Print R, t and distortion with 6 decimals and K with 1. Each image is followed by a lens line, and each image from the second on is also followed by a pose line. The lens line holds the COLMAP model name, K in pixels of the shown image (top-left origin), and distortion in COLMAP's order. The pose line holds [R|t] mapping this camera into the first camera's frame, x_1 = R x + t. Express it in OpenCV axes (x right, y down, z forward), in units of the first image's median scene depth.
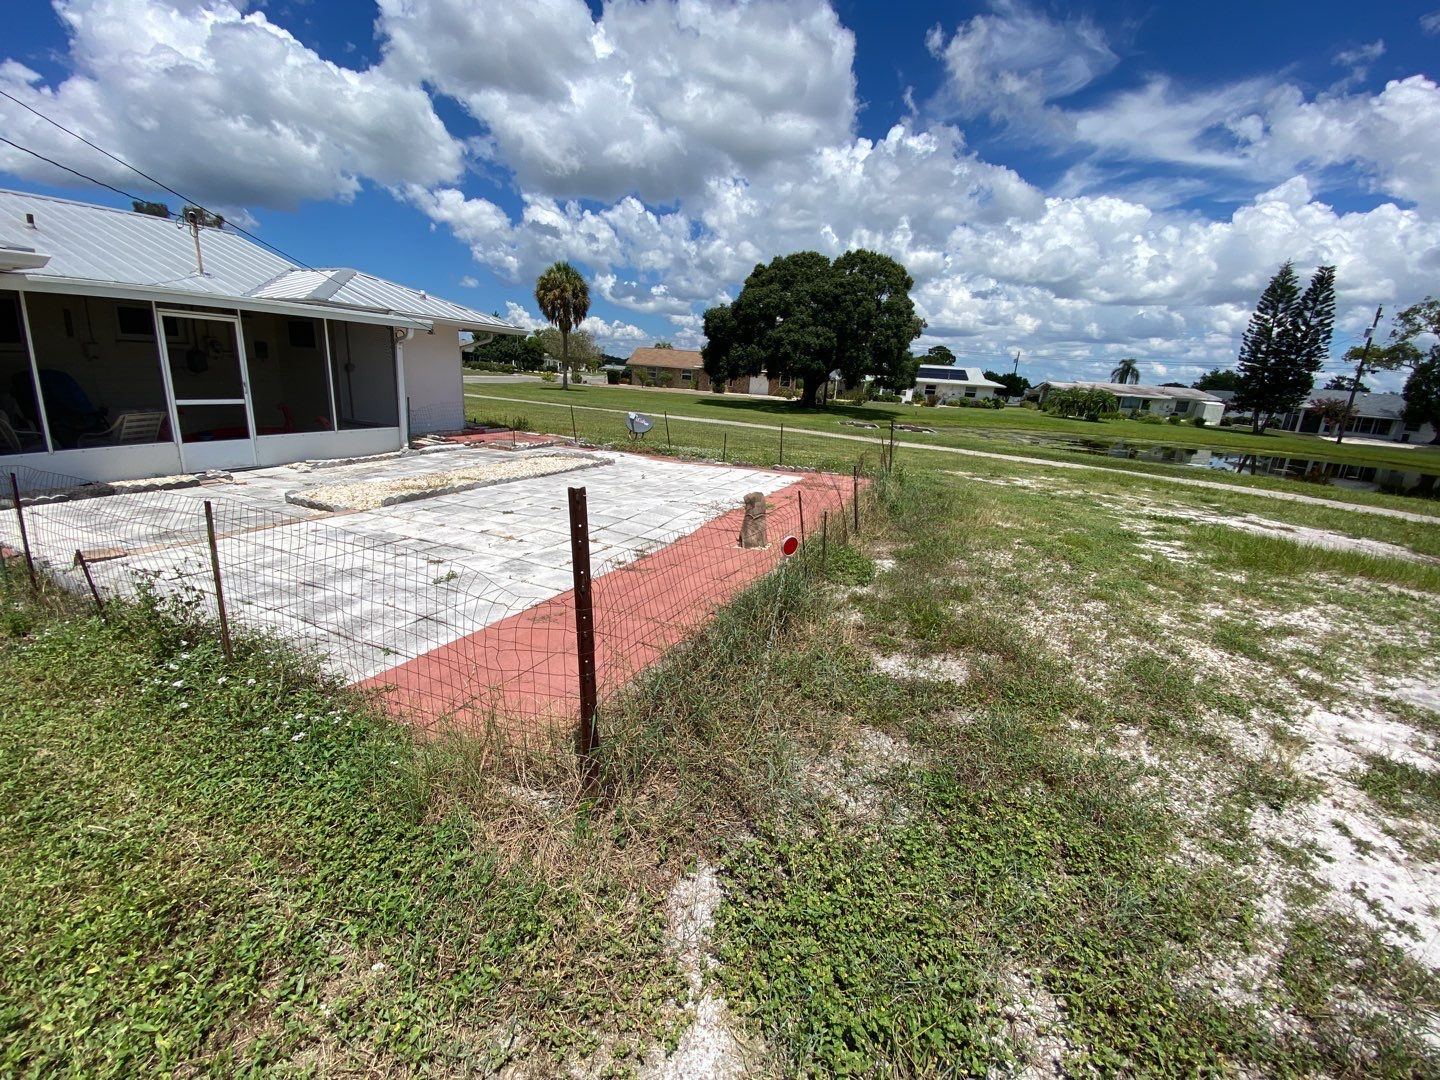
lens RADIAL K [[571.7, 0, 719.4], [0, 571.7, 552.4], [0, 0, 1]] dist [0.019446, -0.017652]
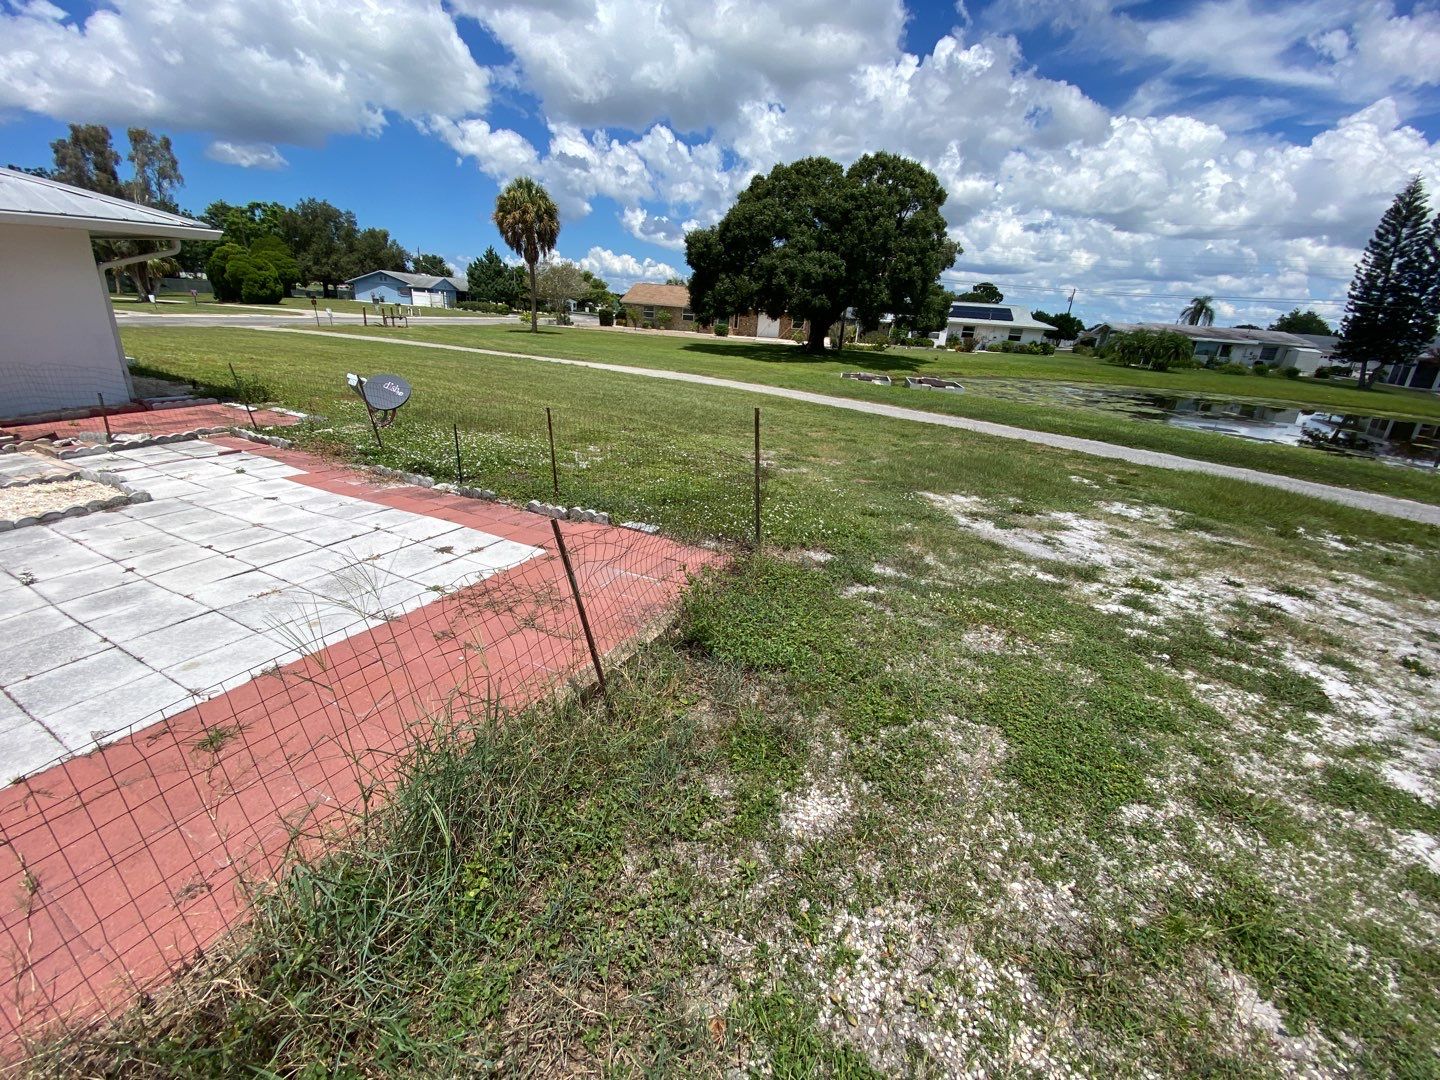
lens RADIAL K [[576.3, 0, 720.0], [0, 576.3, 540.0], [0, 0, 1]] dist [0.017077, -0.017621]
pose [[0.998641, 0.016617, -0.049390, 0.042832], [-0.013176, 0.997516, 0.069196, -0.026051], [0.050418, -0.068451, 0.996380, 0.090328]]
